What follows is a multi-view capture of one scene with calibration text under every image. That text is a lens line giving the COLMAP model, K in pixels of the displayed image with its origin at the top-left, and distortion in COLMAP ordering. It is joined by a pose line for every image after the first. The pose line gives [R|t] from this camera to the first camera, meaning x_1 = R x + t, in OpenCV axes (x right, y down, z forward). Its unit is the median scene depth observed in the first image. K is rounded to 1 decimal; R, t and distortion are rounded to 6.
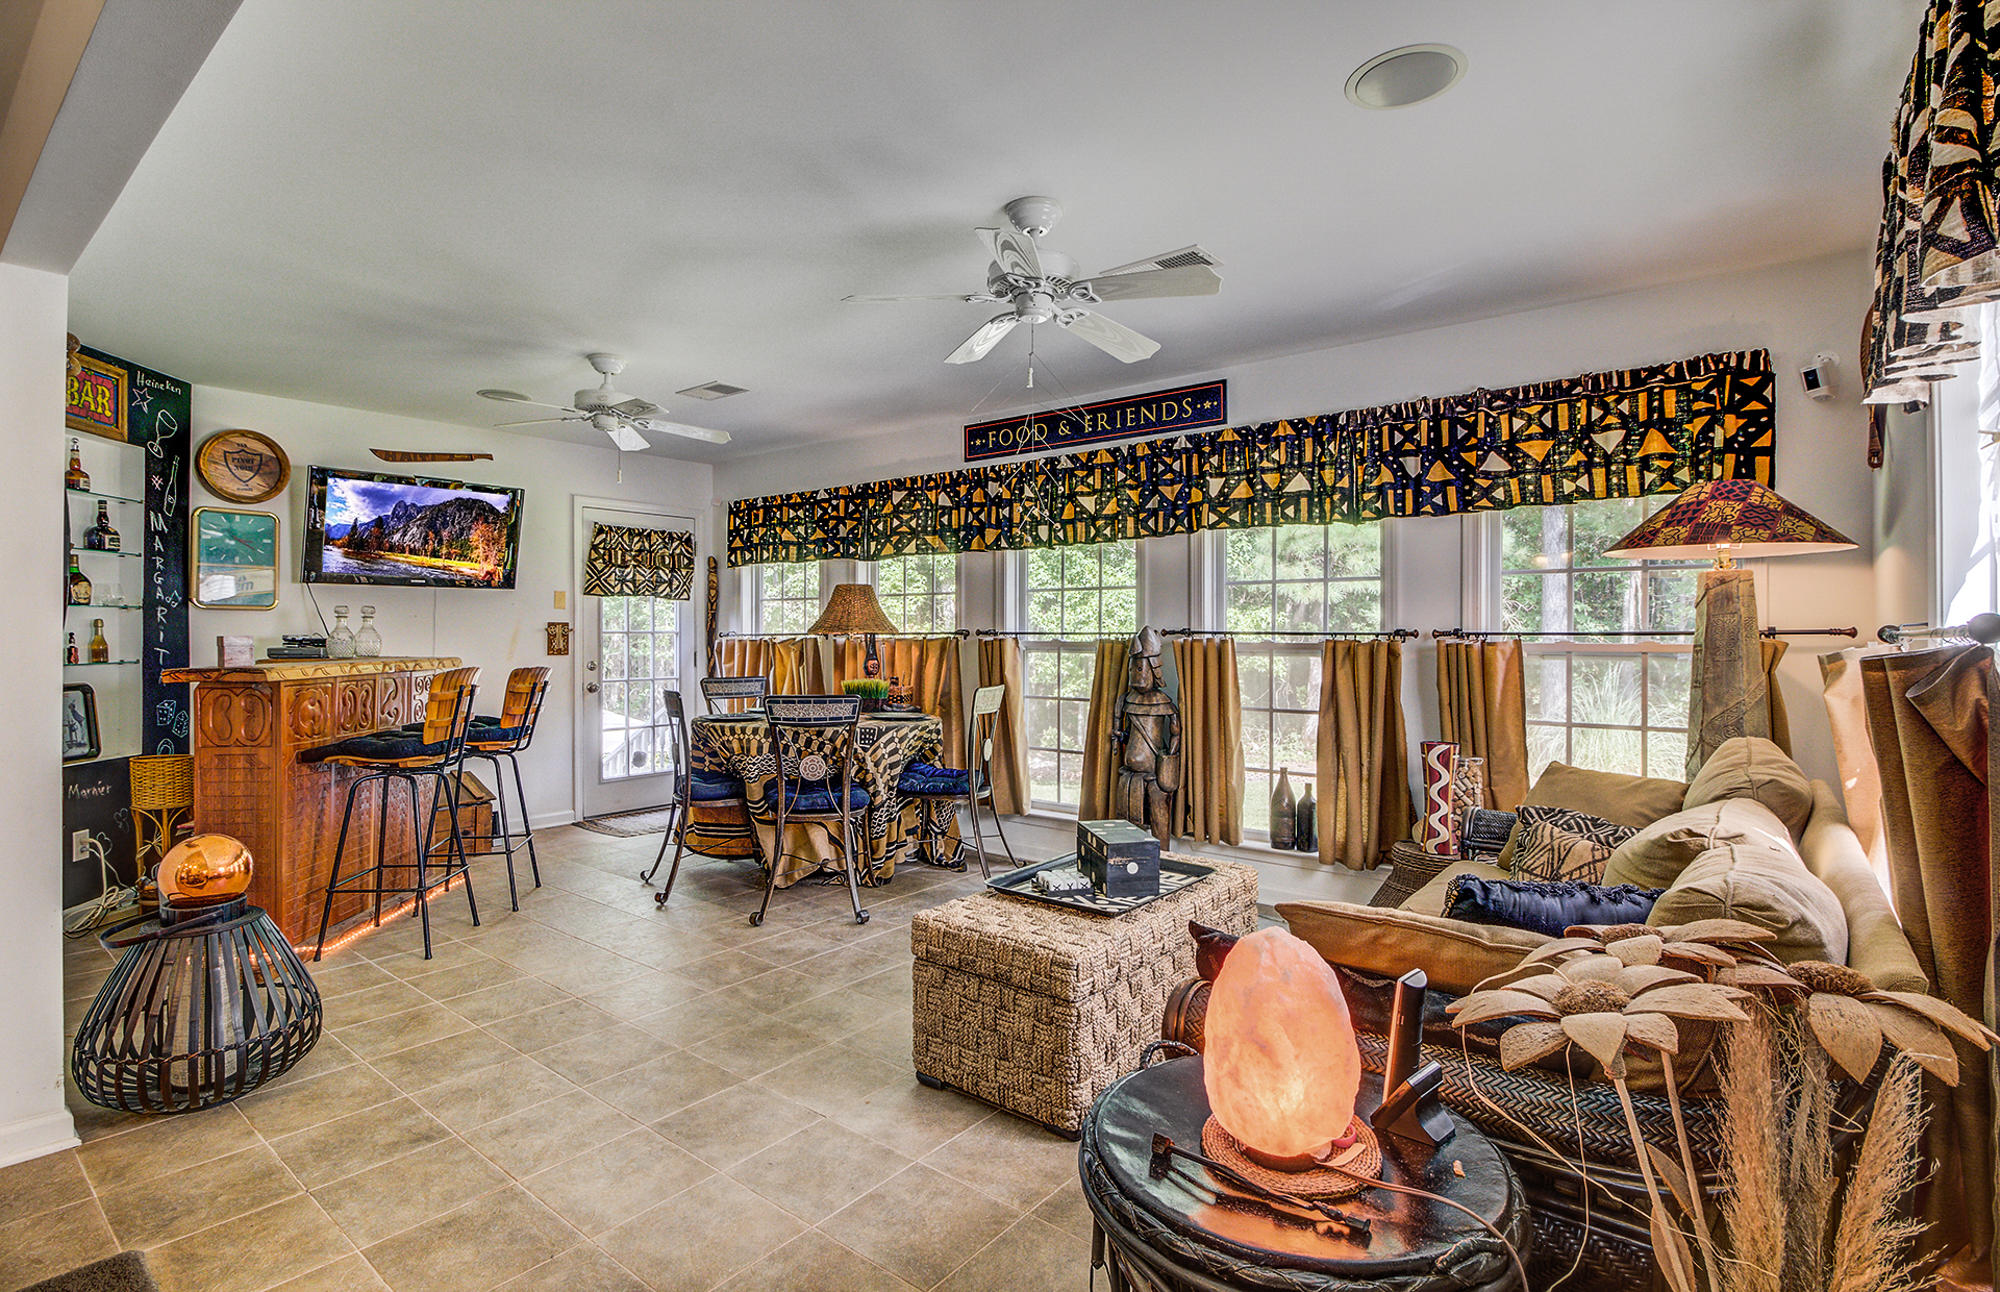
lens RADIAL K [[927.5, 0, 982.8], [0, 927.5, 628.9], [0, 0, 1]] dist [0.007936, -0.006976]
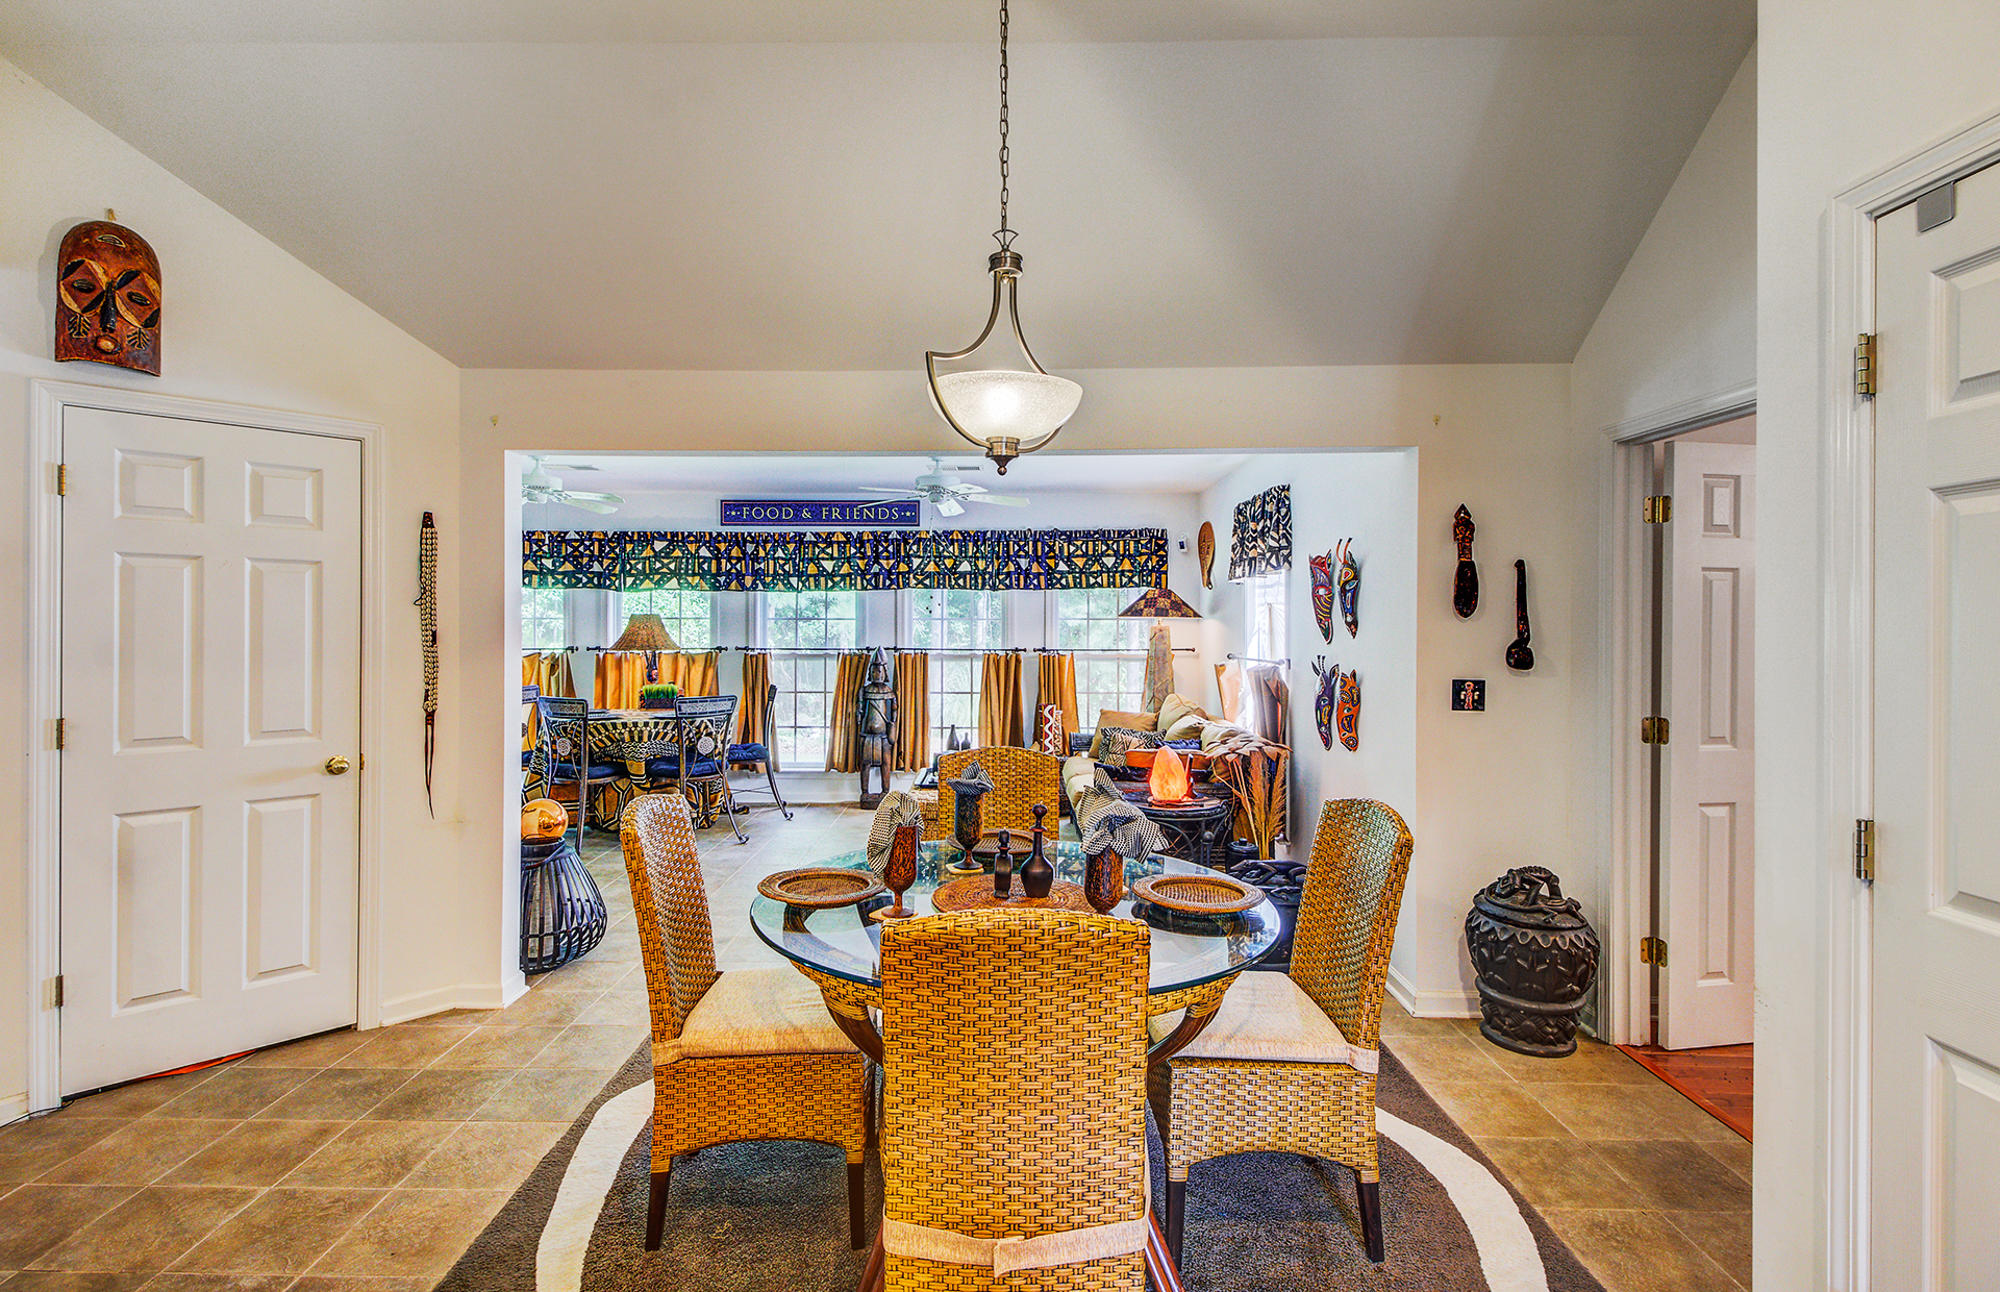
lens RADIAL K [[927.5, 0, 965.7], [0, 927.5, 626.7], [0, 0, 1]] dist [0.007936, -0.006976]
pose [[0.801723, -0.001781, 0.597693, -0.670007], [-0.004212, 0.999954, 0.008631, -0.050222], [-0.597680, -0.009437, 0.801679, -0.406088]]
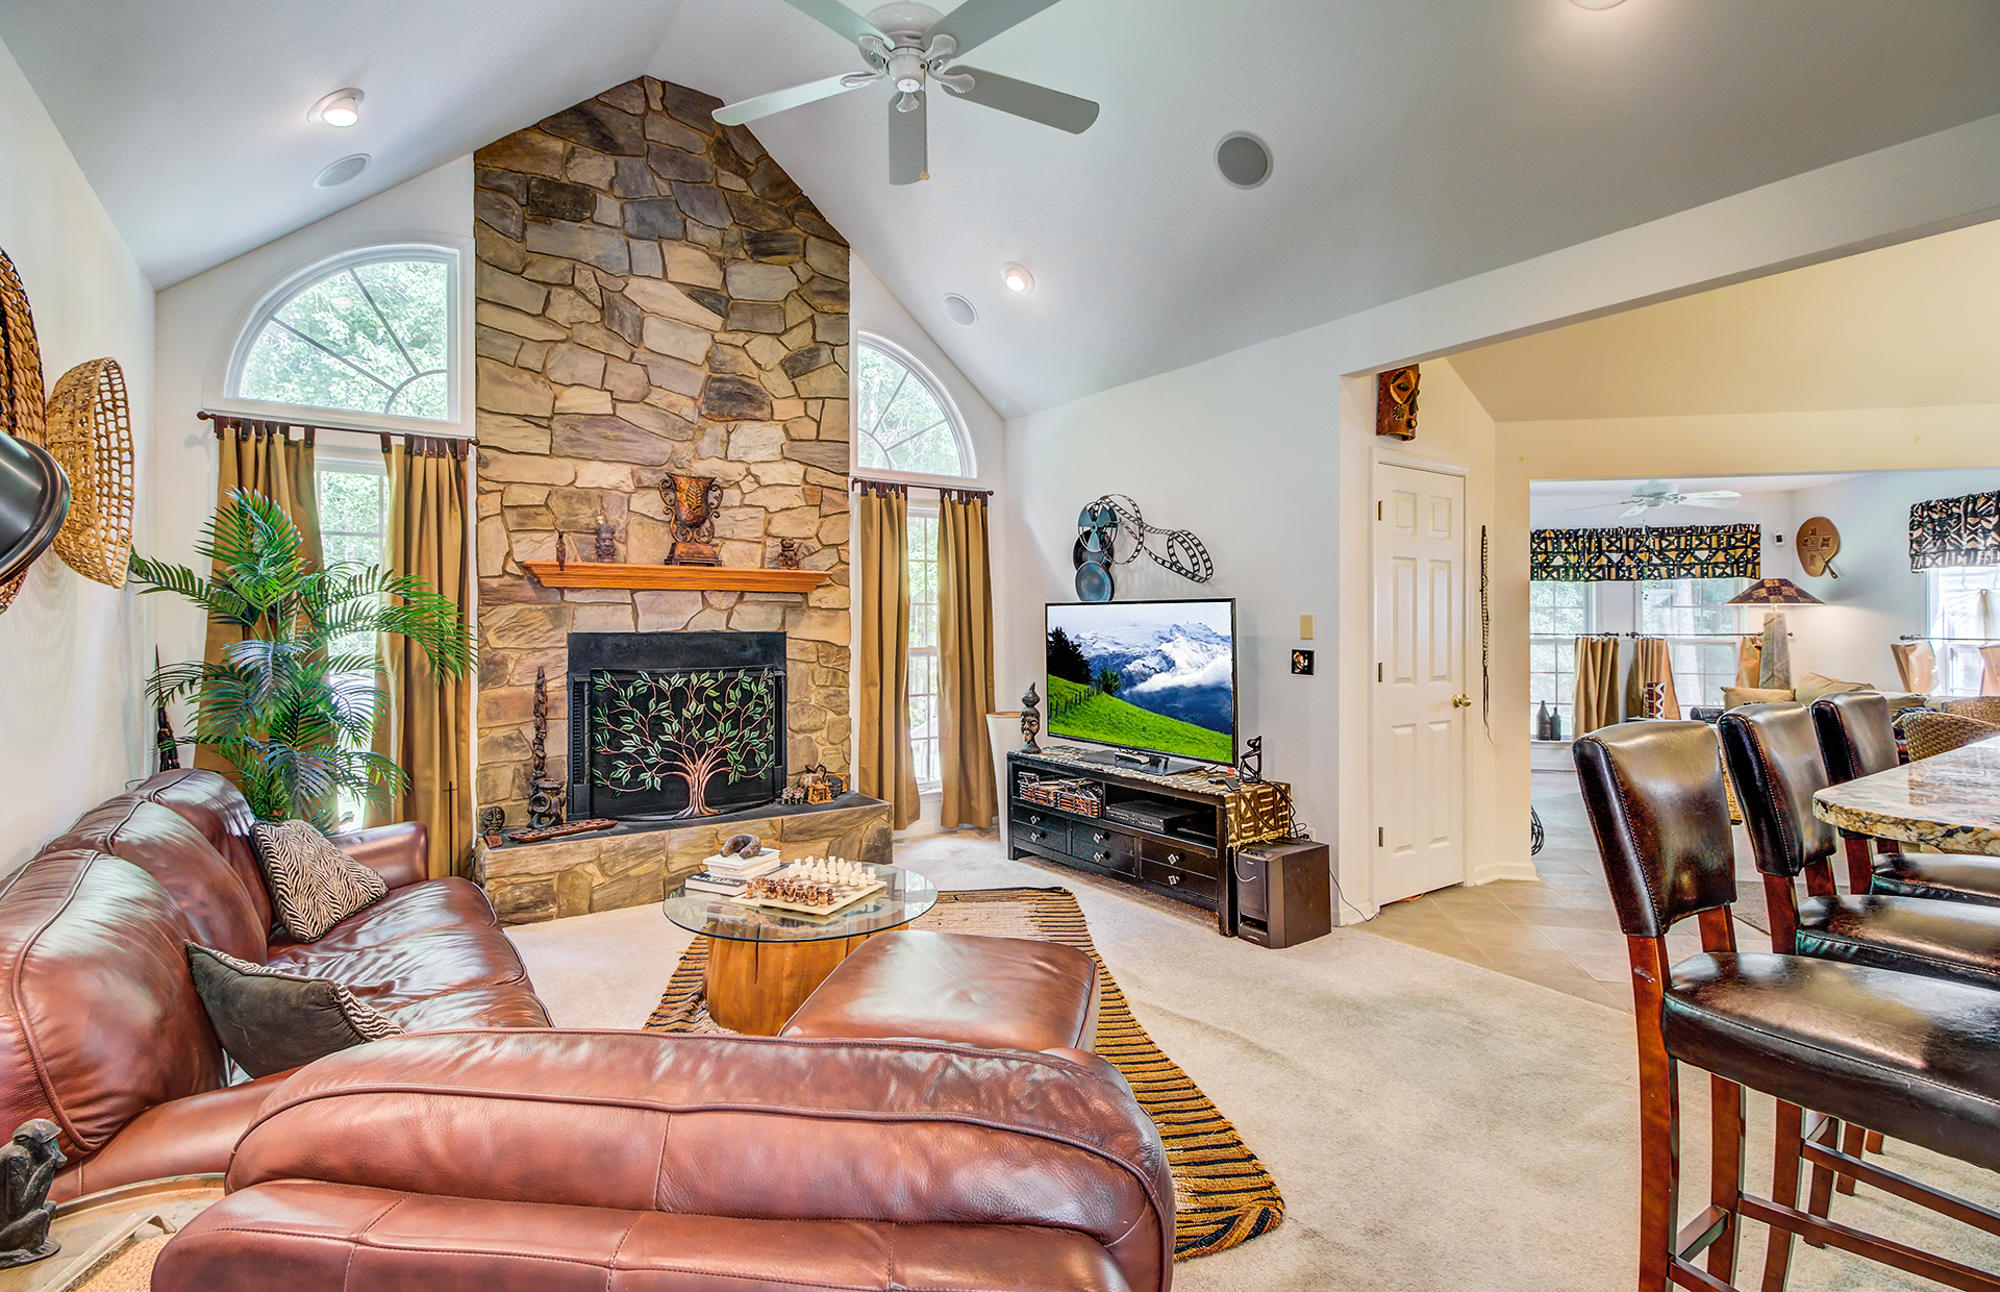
lens RADIAL K [[927.5, 0, 1019.9], [0, 927.5, 618.3], [0, 0, 1]] dist [0.007936, -0.006976]
pose [[0.887416, -0.000114, 0.460970, -1.504598], [-0.000658, 0.999999, 0.001514, -0.029912], [-0.460970, -0.001647, 0.887414, -0.243912]]
